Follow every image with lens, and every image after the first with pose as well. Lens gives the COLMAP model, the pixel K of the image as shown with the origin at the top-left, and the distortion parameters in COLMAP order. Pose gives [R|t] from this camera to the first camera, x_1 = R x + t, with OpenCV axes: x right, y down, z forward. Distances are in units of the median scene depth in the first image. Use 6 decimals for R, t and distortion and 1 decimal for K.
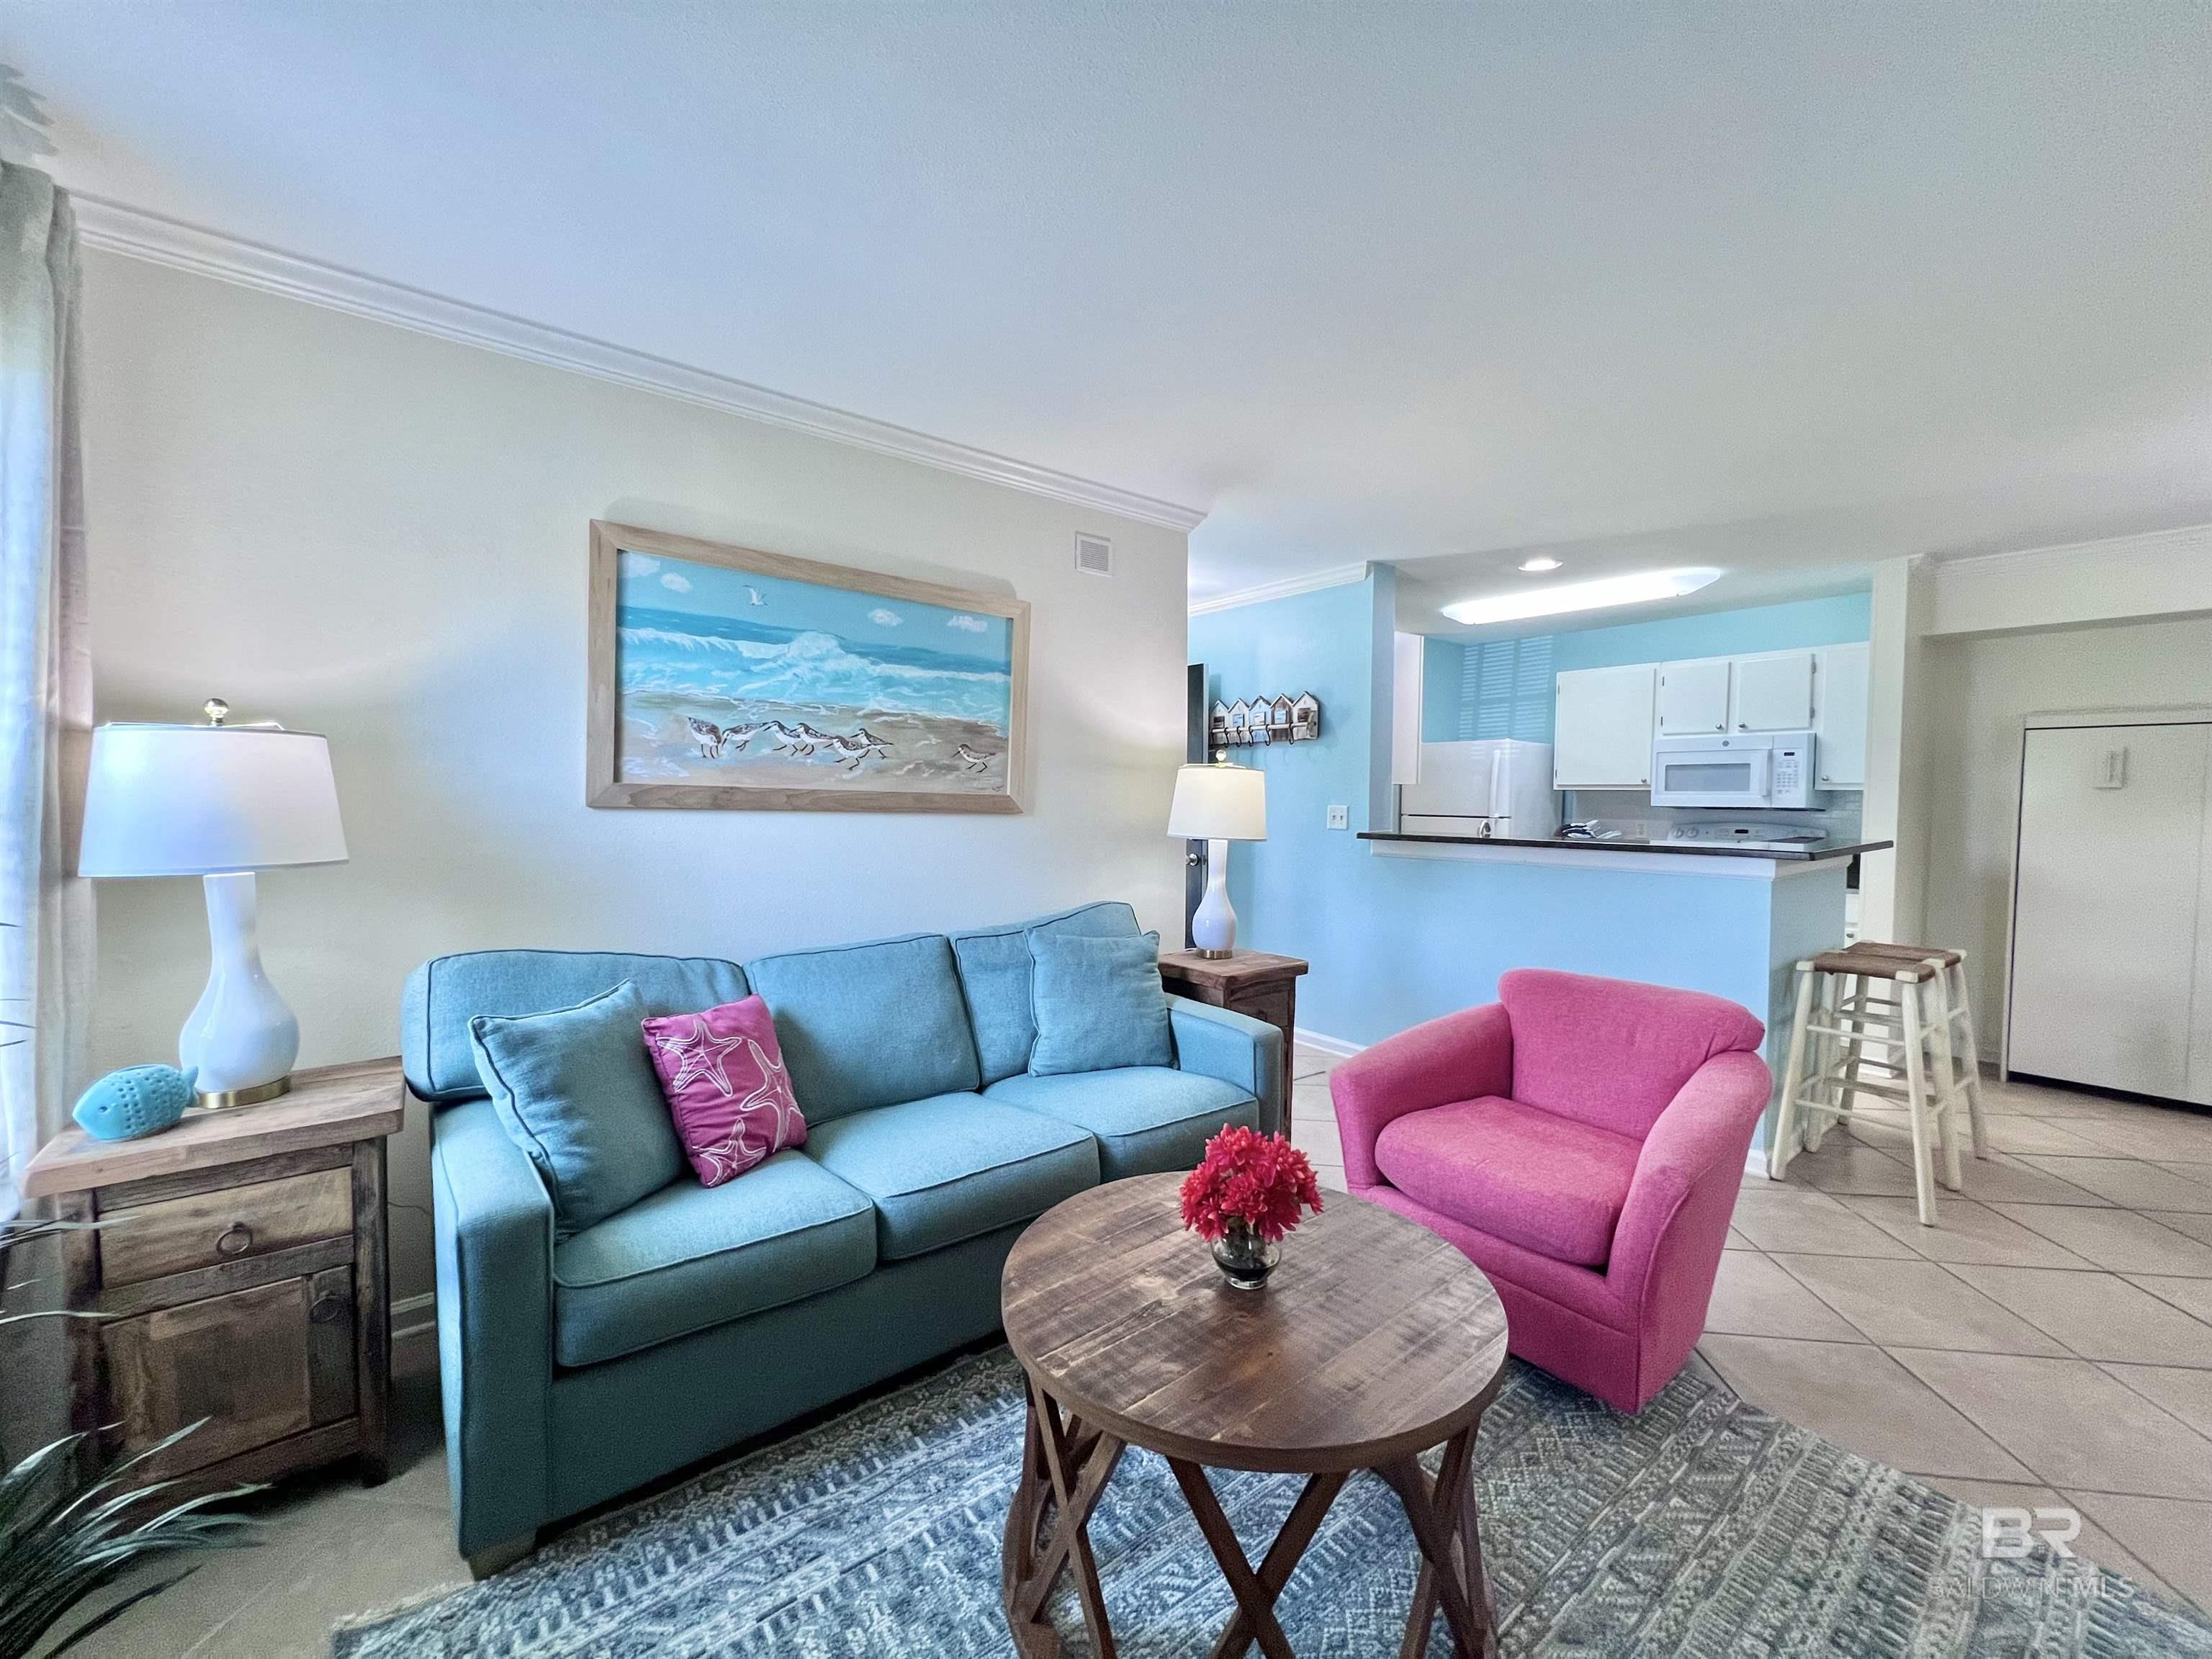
lens RADIAL K [[888.0, 0, 1102.3], [0, 888.0, 825.2], [0, 0, 1]] dist [-0.001979, 0.000368]
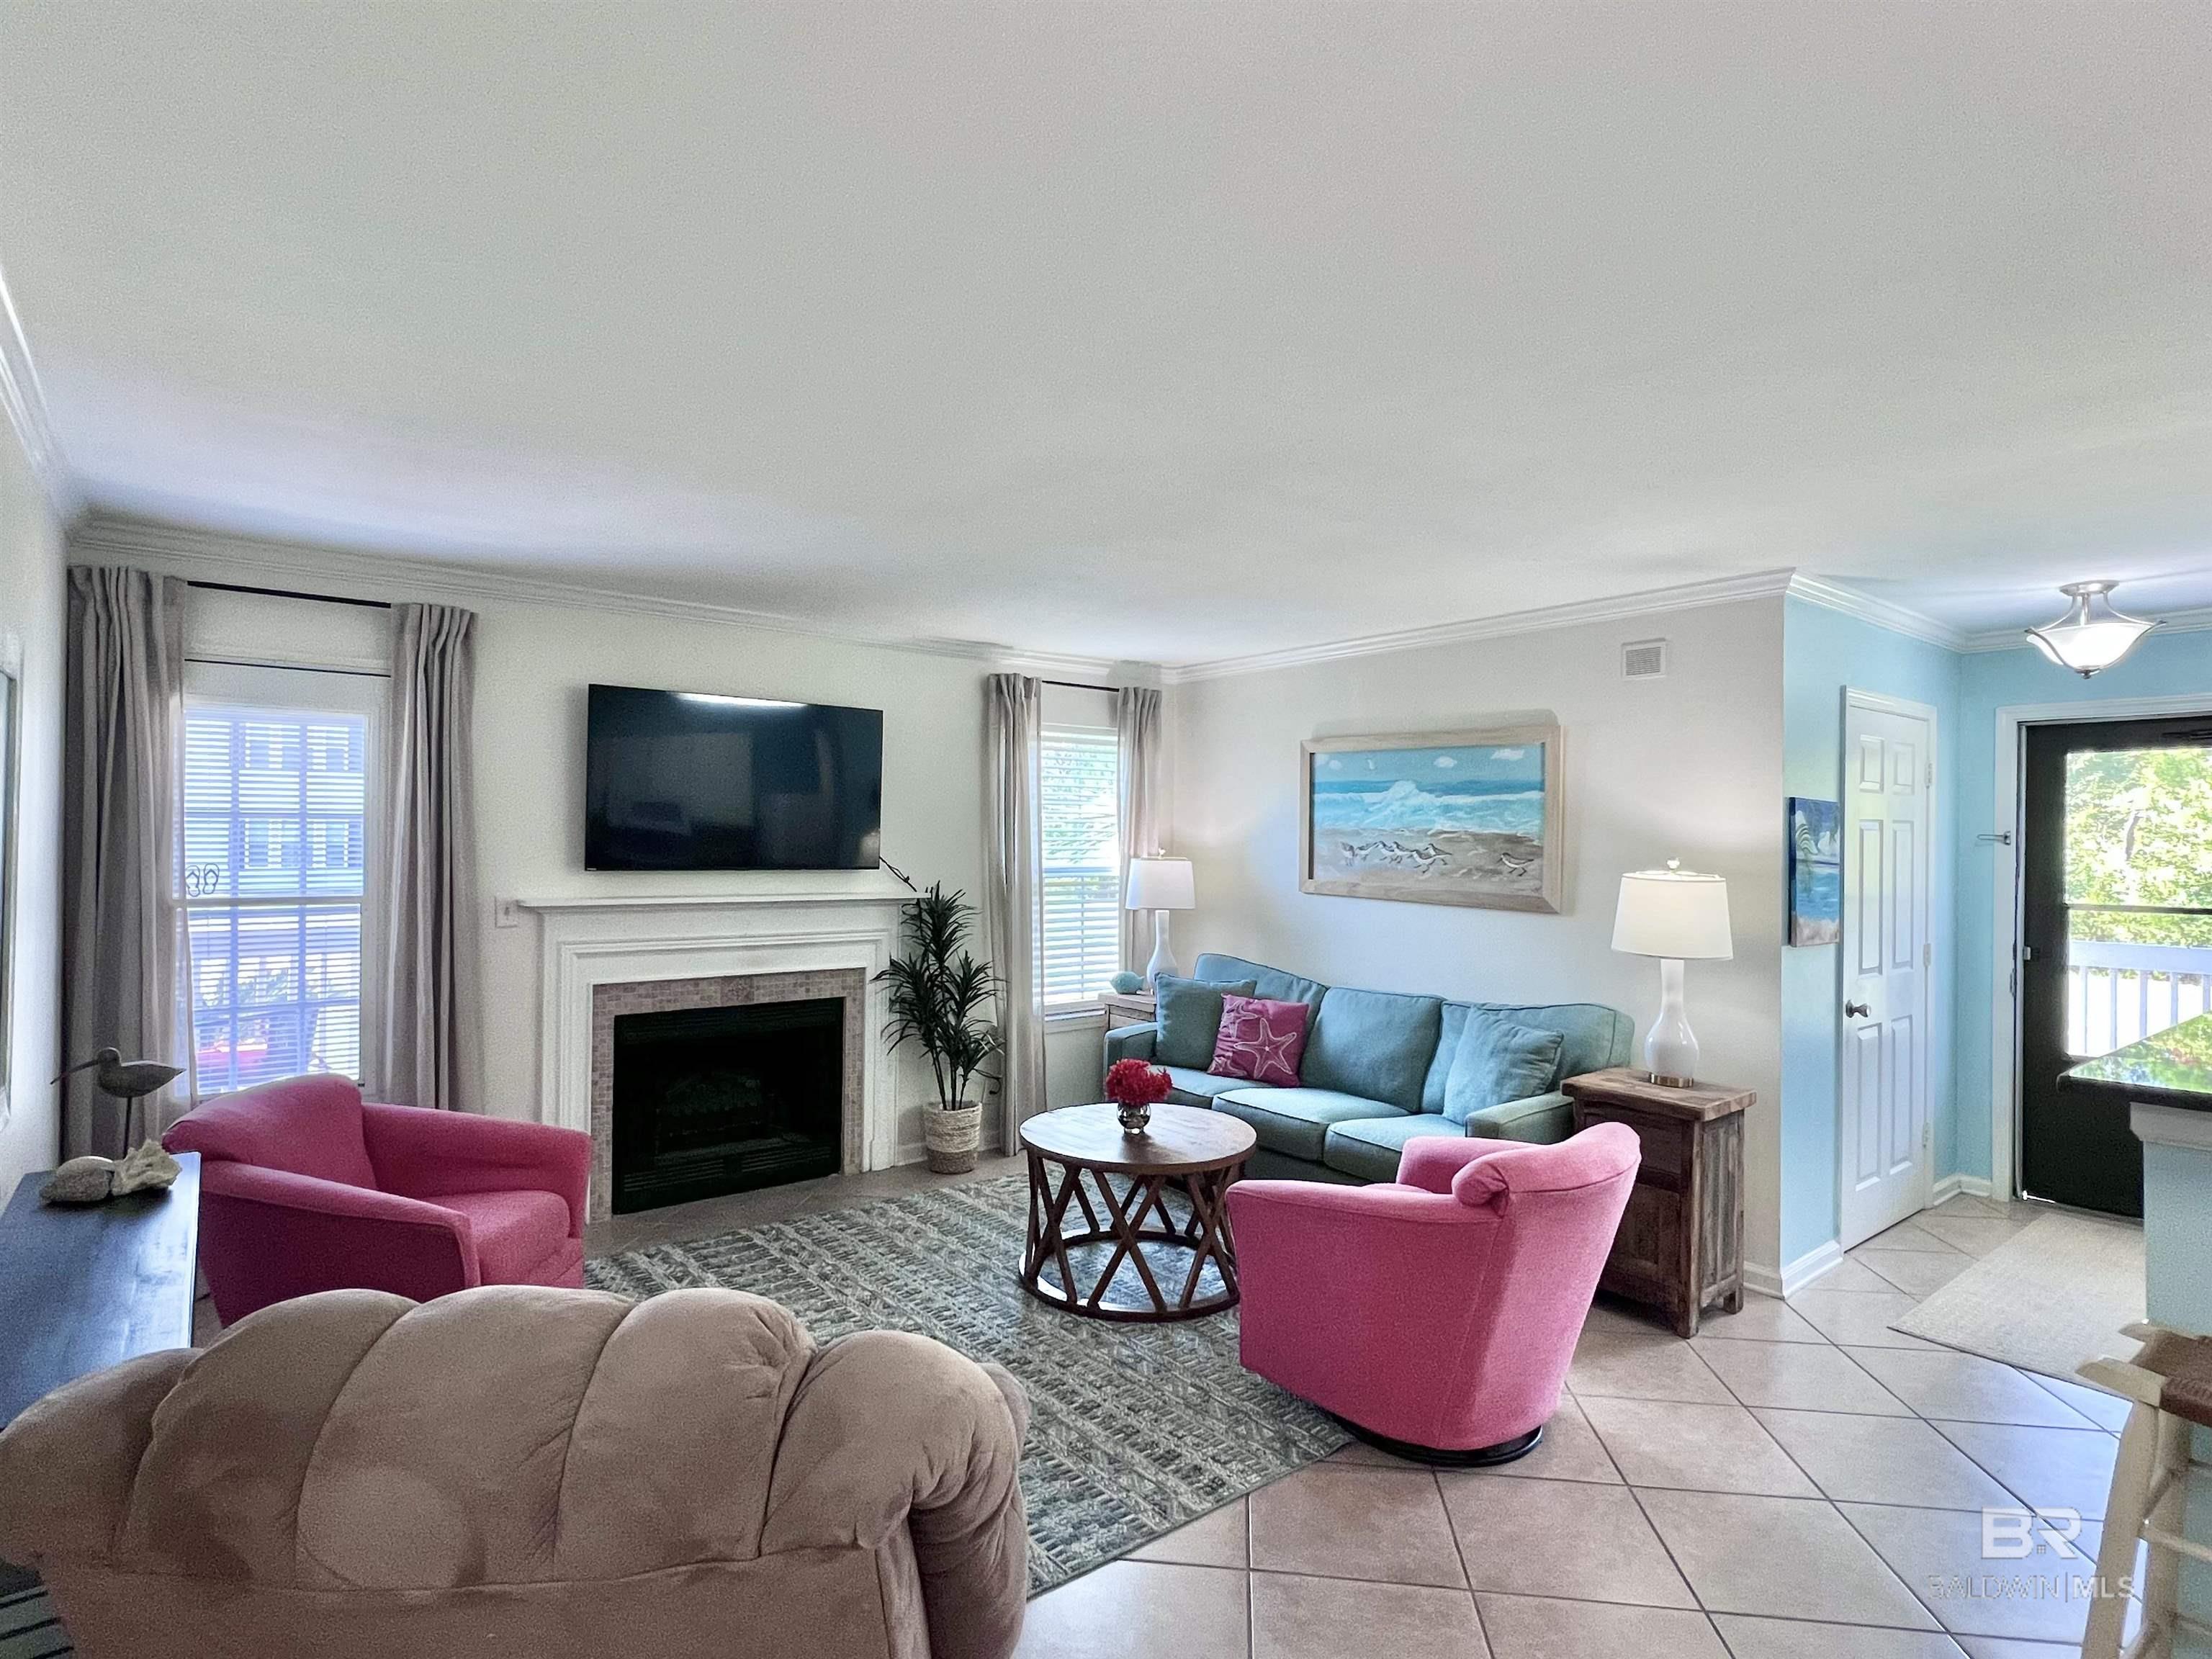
lens RADIAL K [[1146.5, 0, 1099.4], [0, 1146.5, 834.7], [0, 0, 1]] dist [-0.002046, 0.001229]
pose [[-0.000719, -0.013179, -0.999913, 1.540799], [-0.045992, 0.998855, -0.013132, -0.076005], [0.998942, 0.045979, -0.001324, 0.484236]]
